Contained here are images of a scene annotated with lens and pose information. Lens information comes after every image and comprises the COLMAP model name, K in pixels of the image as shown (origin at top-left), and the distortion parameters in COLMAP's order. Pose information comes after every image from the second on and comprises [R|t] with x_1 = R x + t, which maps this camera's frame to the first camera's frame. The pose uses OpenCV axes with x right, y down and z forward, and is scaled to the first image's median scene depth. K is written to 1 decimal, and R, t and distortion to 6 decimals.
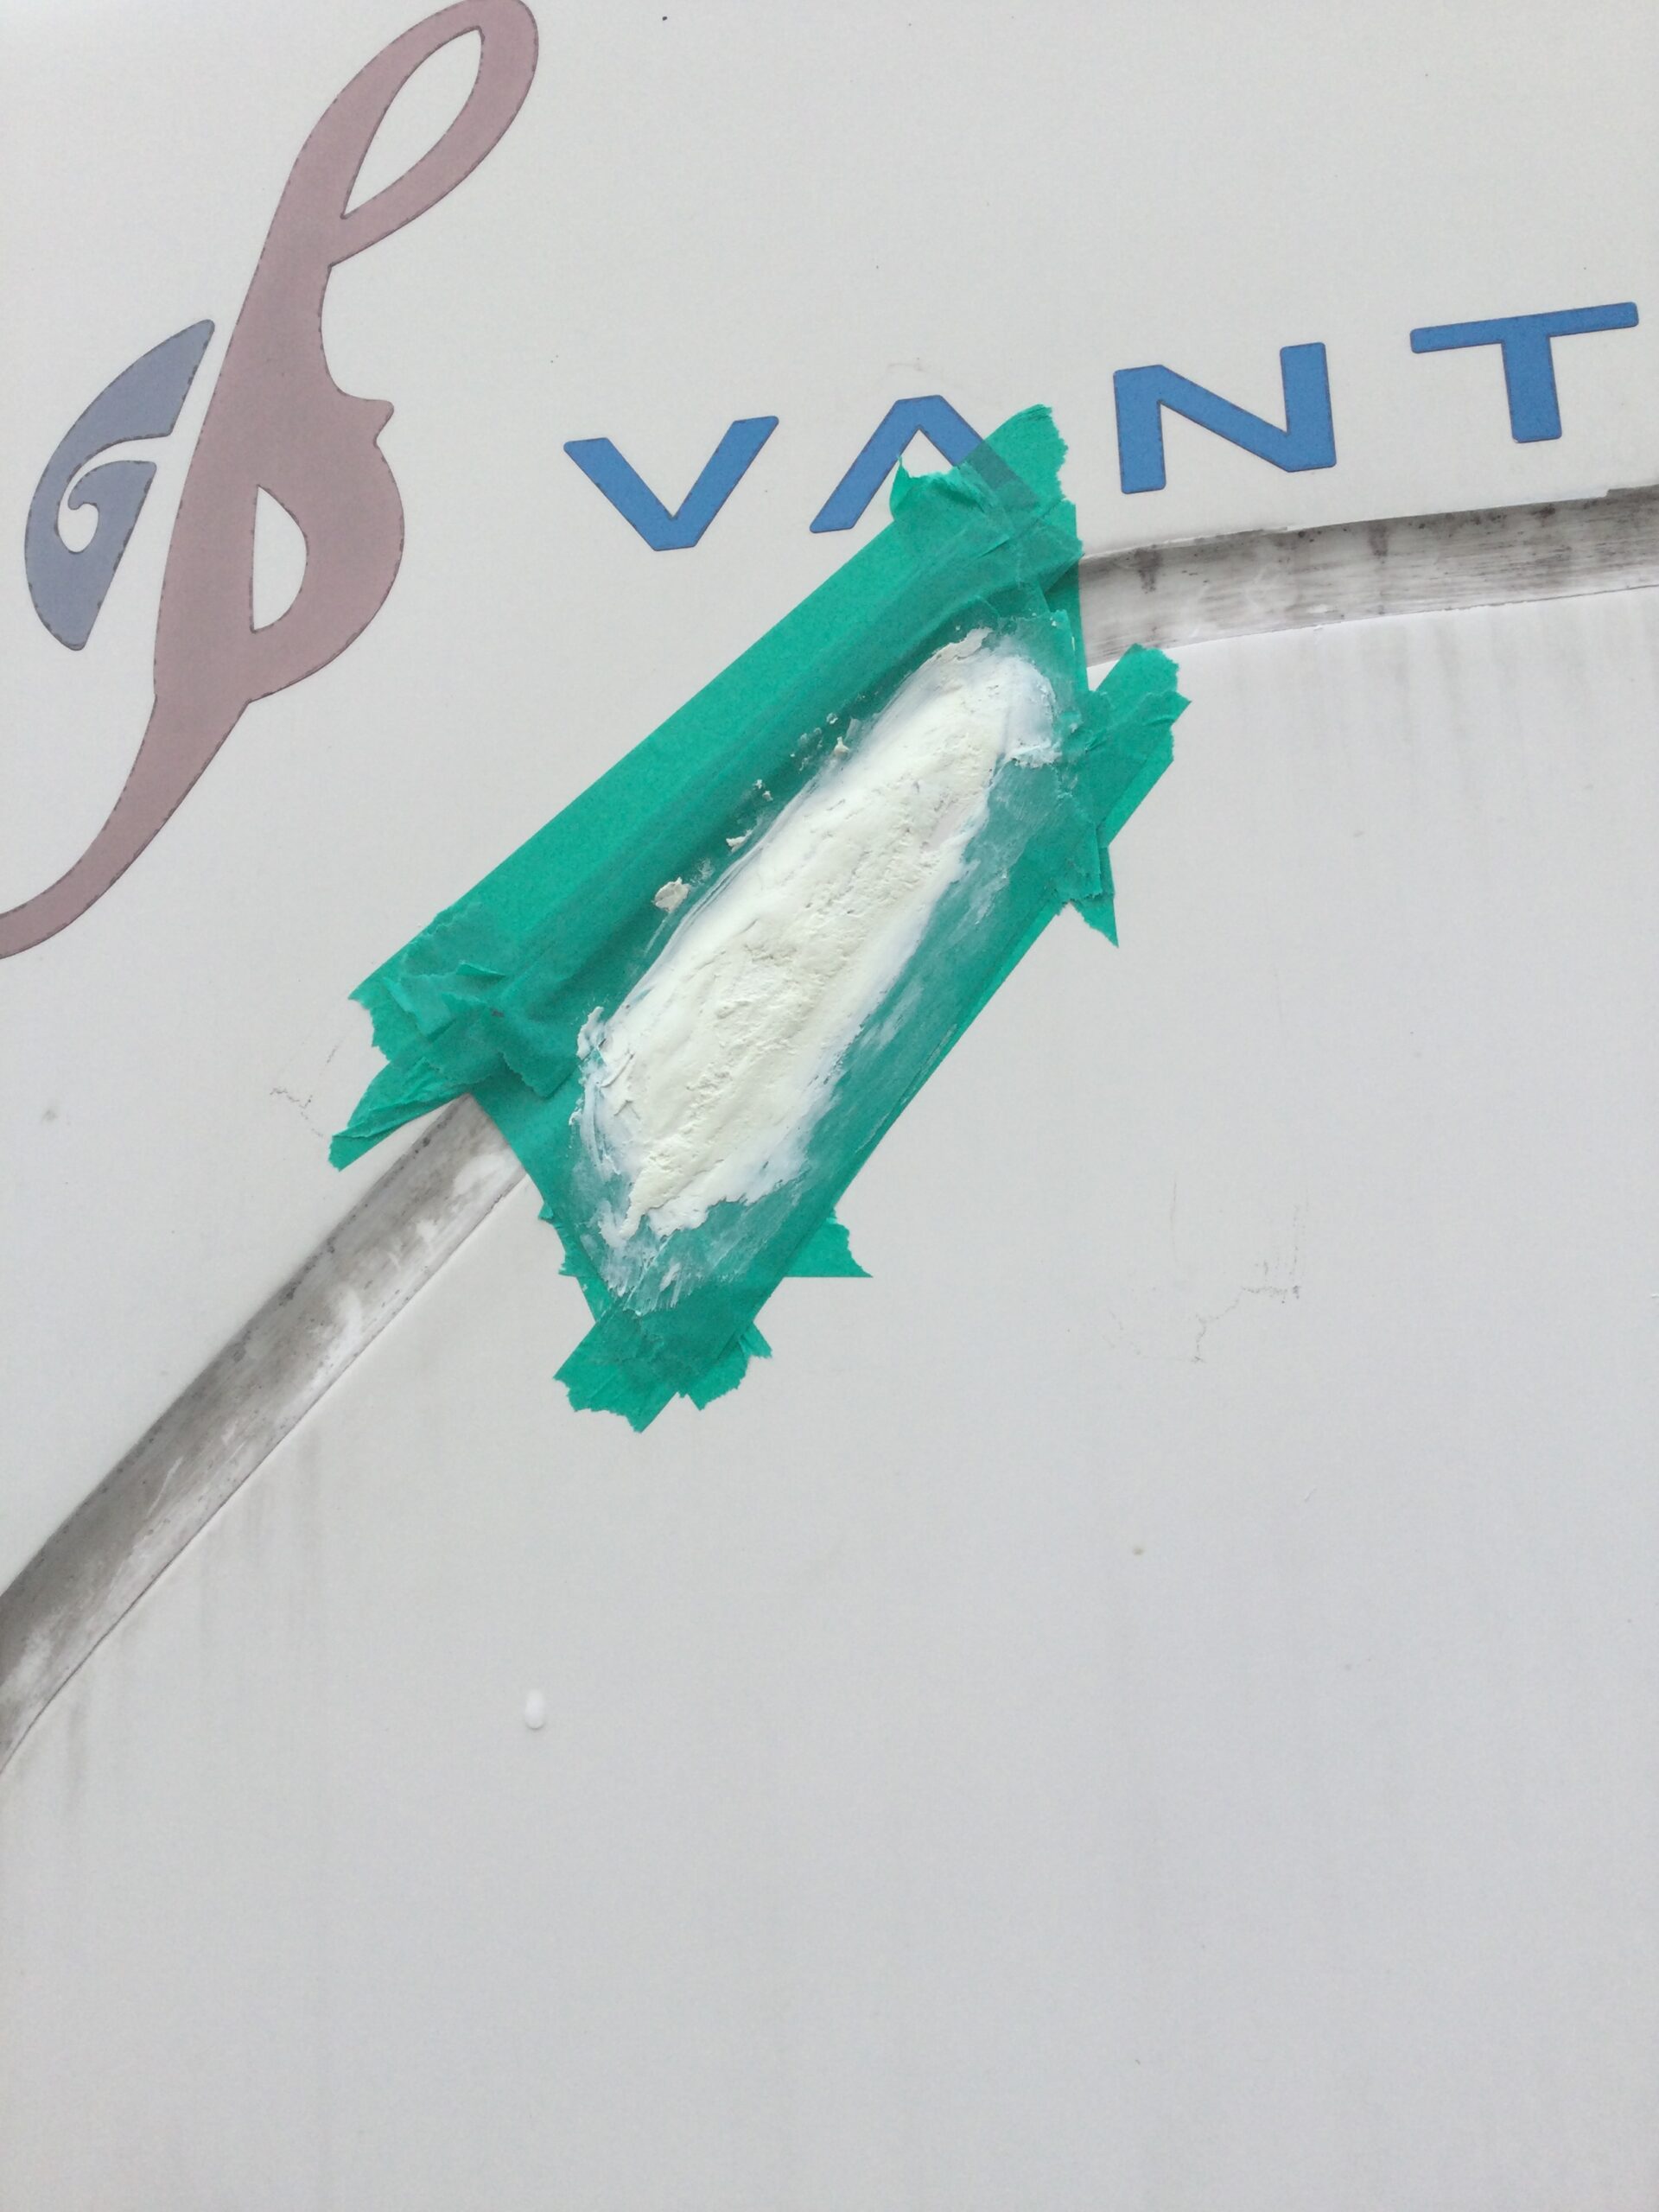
lens RADIAL K [[2064.9, 0, 918.1], [0, 2064.9, 1104.2], [0, 0, 1]] dist [0.068851, -0.126968]
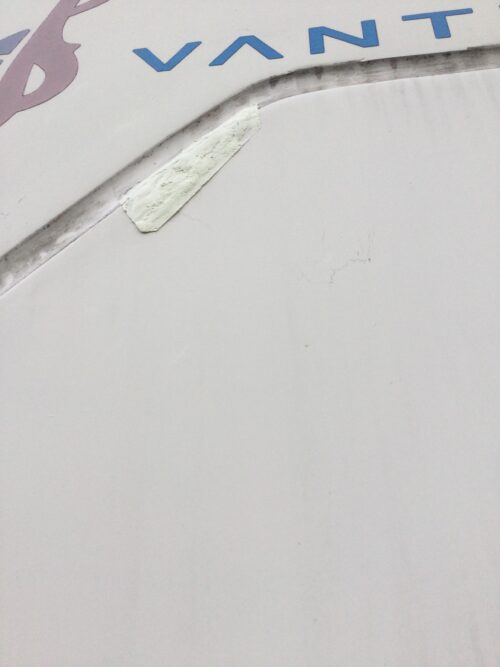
lens RADIAL K [[622.7, 0, 276.7], [0, 622.7, 333.0], [0, 0, 1]] dist [0.068851, -0.126968]
pose [[0.998956, 0.044115, 0.011844, 0.056335], [-0.037220, 0.936466, -0.348779, 0.426562], [-0.026478, 0.347974, 0.937130, 0.277330]]
